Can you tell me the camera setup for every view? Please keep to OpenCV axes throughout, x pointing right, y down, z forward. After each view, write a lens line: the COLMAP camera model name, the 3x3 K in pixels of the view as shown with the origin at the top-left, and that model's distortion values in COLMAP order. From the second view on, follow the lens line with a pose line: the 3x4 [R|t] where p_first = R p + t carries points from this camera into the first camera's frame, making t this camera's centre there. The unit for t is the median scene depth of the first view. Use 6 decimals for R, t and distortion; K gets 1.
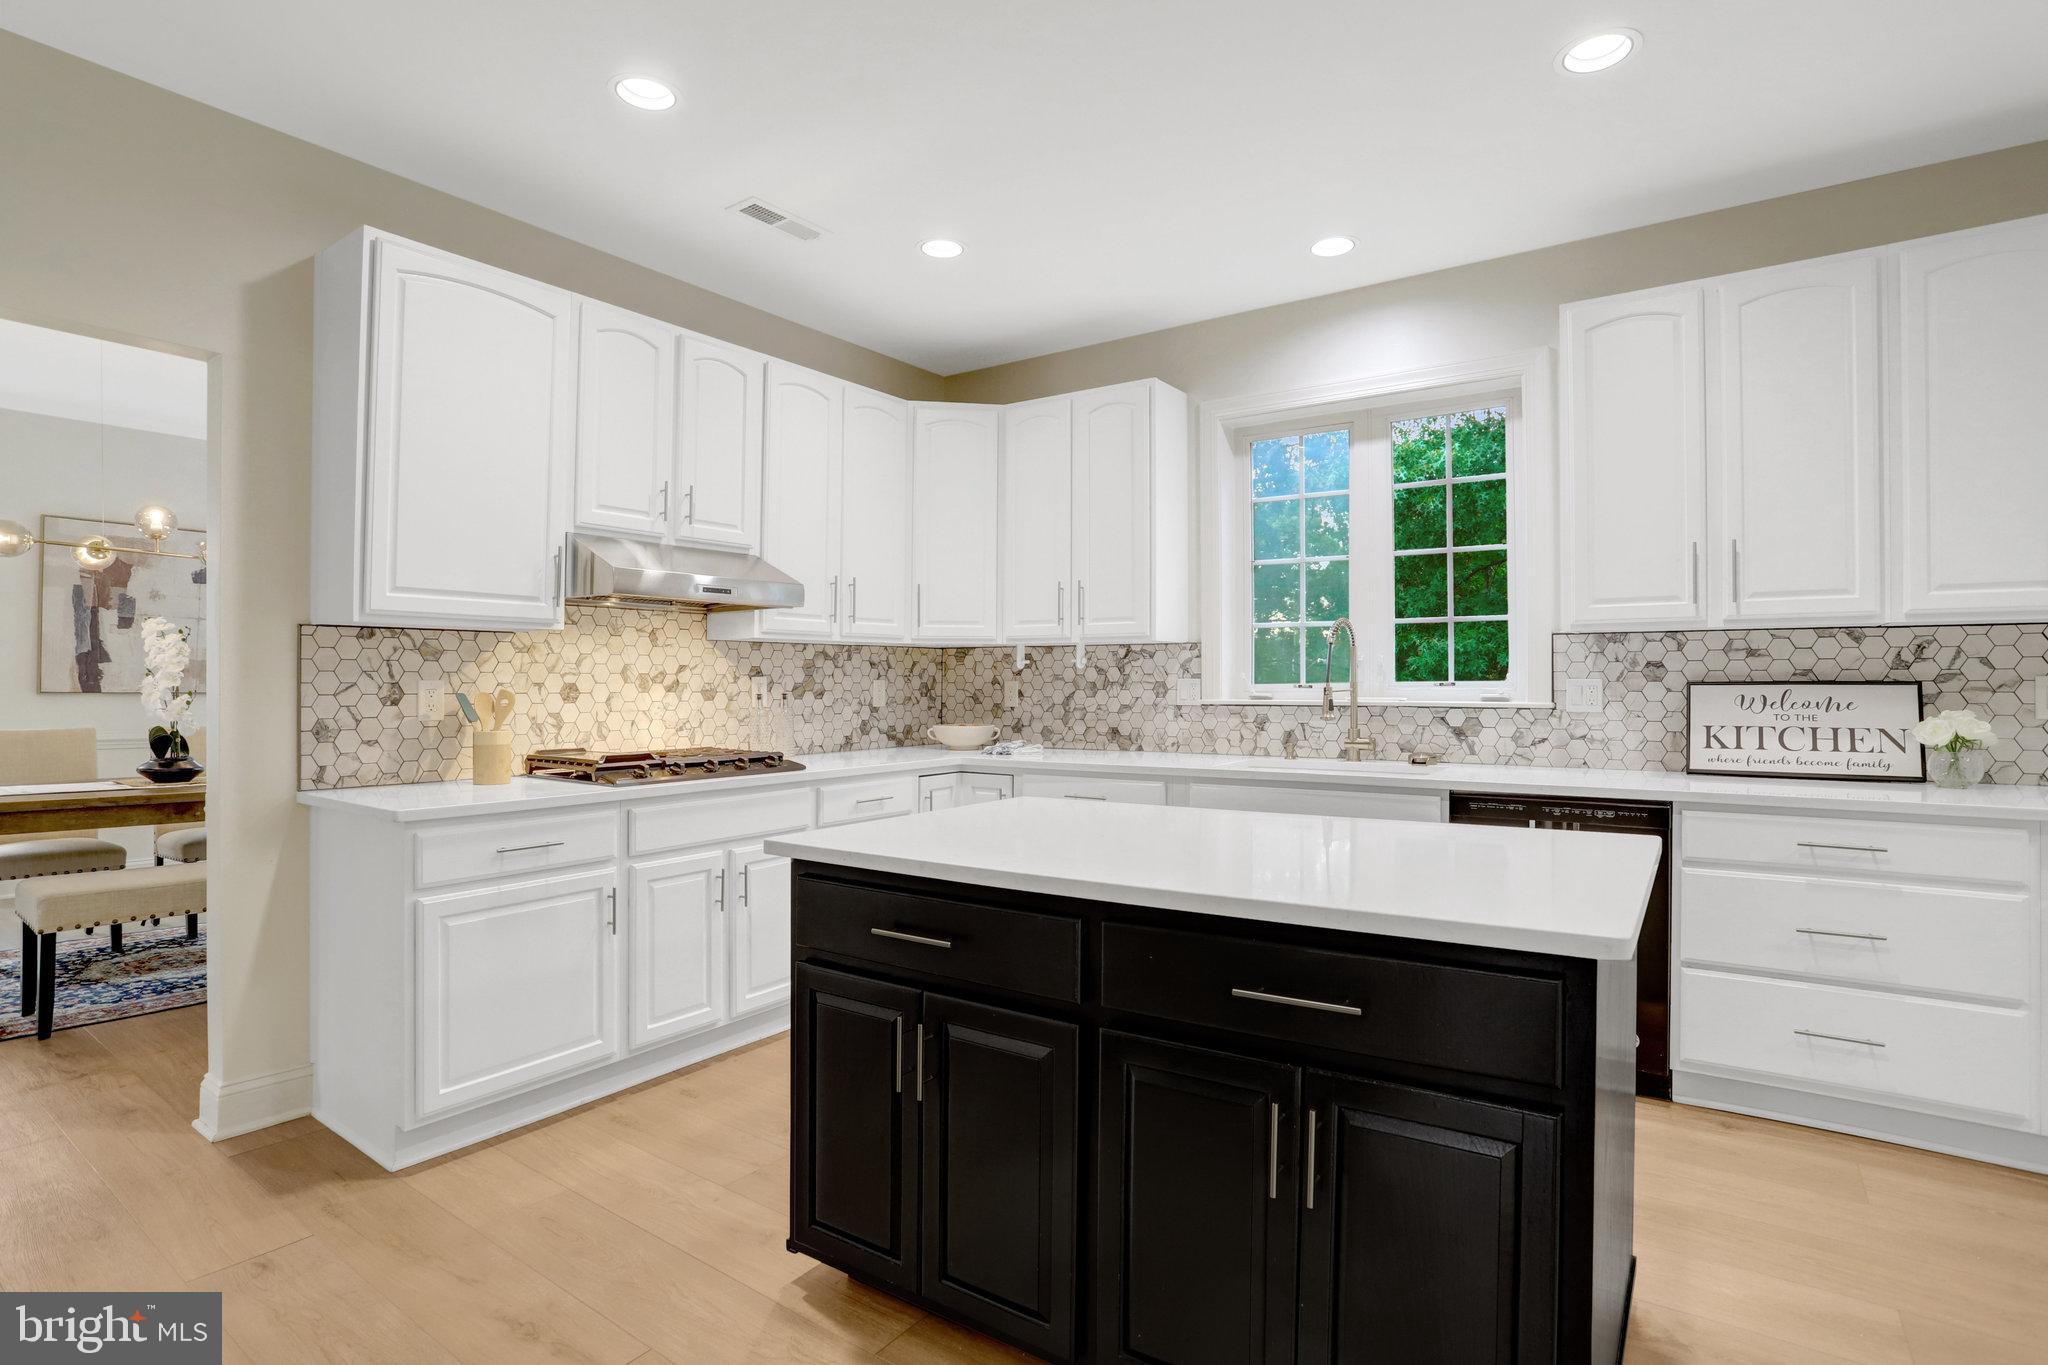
lens RADIAL K [[1019.9, 0, 1052.3], [0, 1019.9, 678.7], [0, 0, 1]] dist [-0.047929, 0.022872]
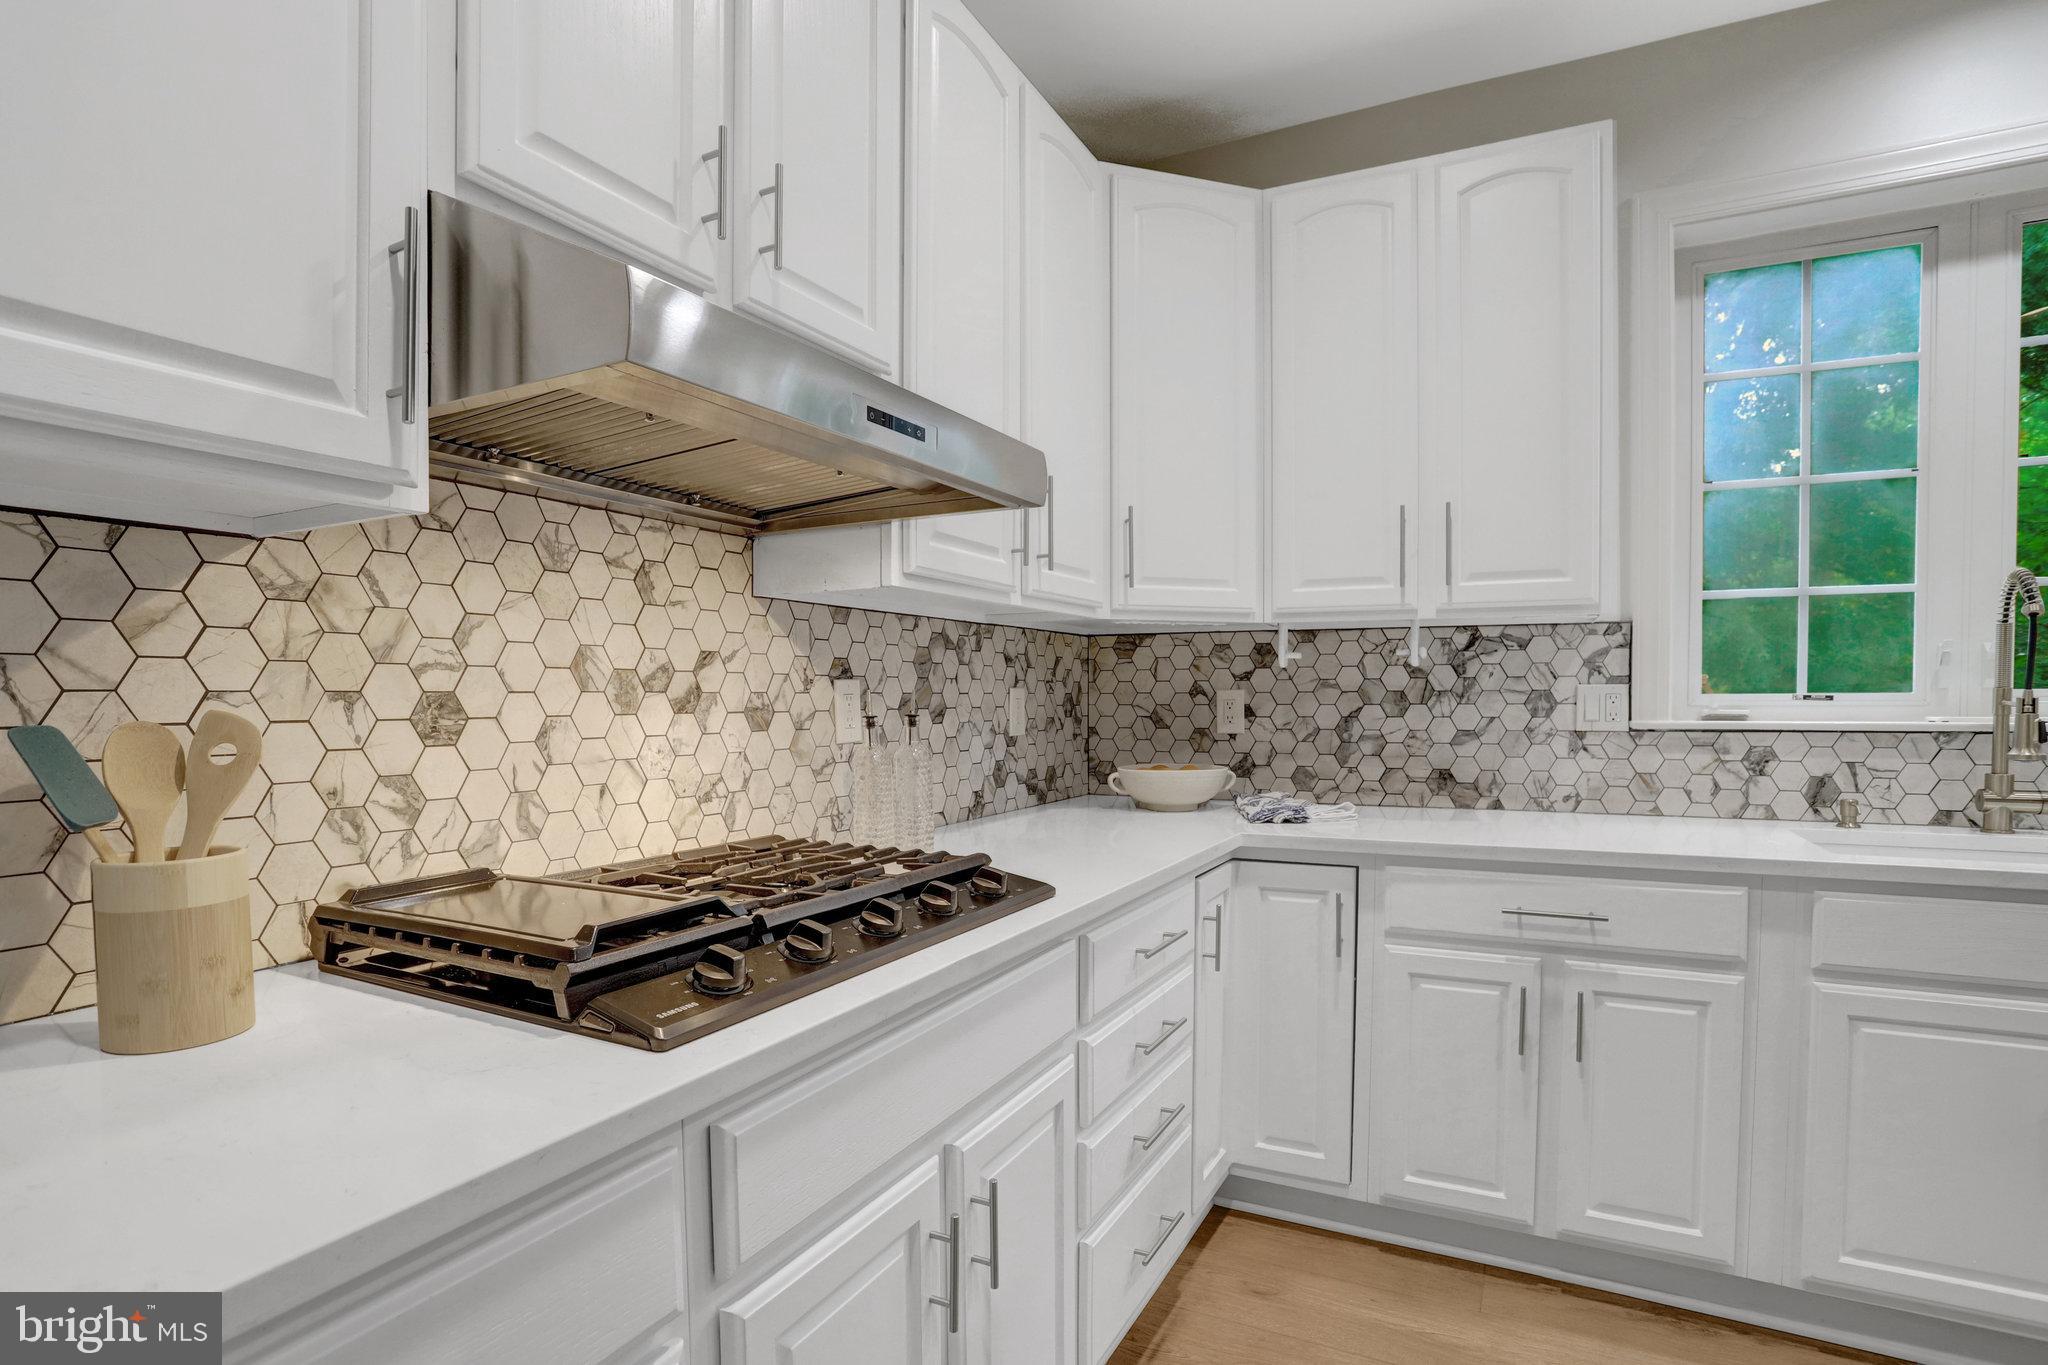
lens RADIAL K [[1019.9, 0, 1071.3], [0, 1019.9, 733.5], [0, 0, 1]] dist [-0.047929, 0.022872]
pose [[0.989785, -0.008074, 0.142337, -0.271847], [0.002391, 0.999195, 0.040047, 0.004790], [-0.142545, -0.039298, 0.989008, 0.545111]]
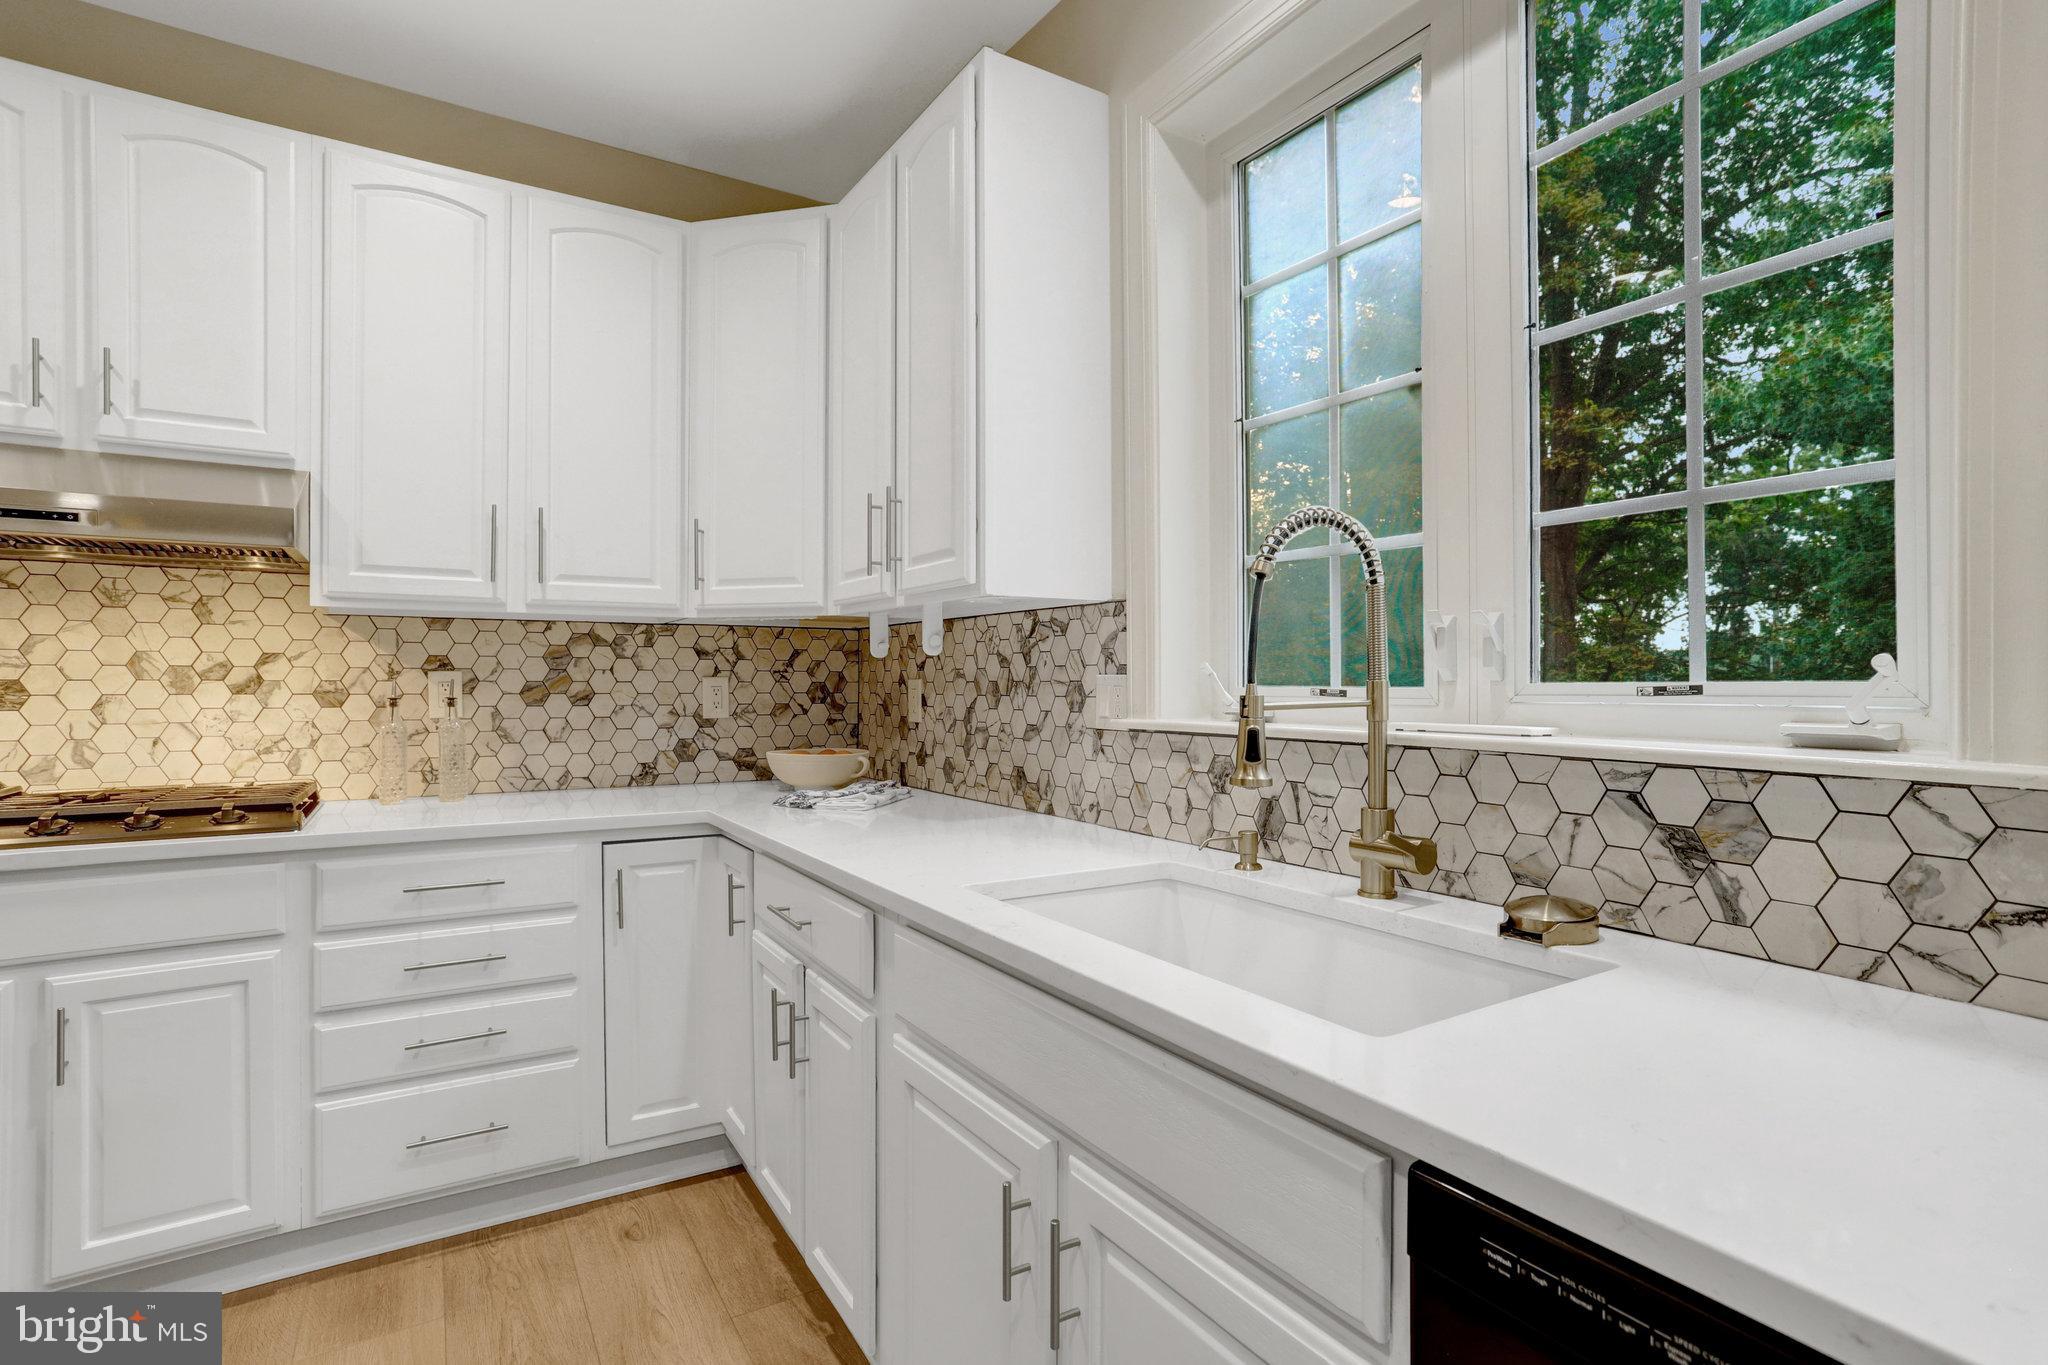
lens RADIAL K [[1019.9, 0, 1021.8], [0, 1019.9, 677.5], [0, 0, 1]] dist [-0.047929, 0.022872]
pose [[0.911595, 0.000786, -0.411089, 0.330173], [-0.001408, 0.999998, -0.001212, 0.002416], [0.411088, 0.001684, 0.911594, 0.613738]]
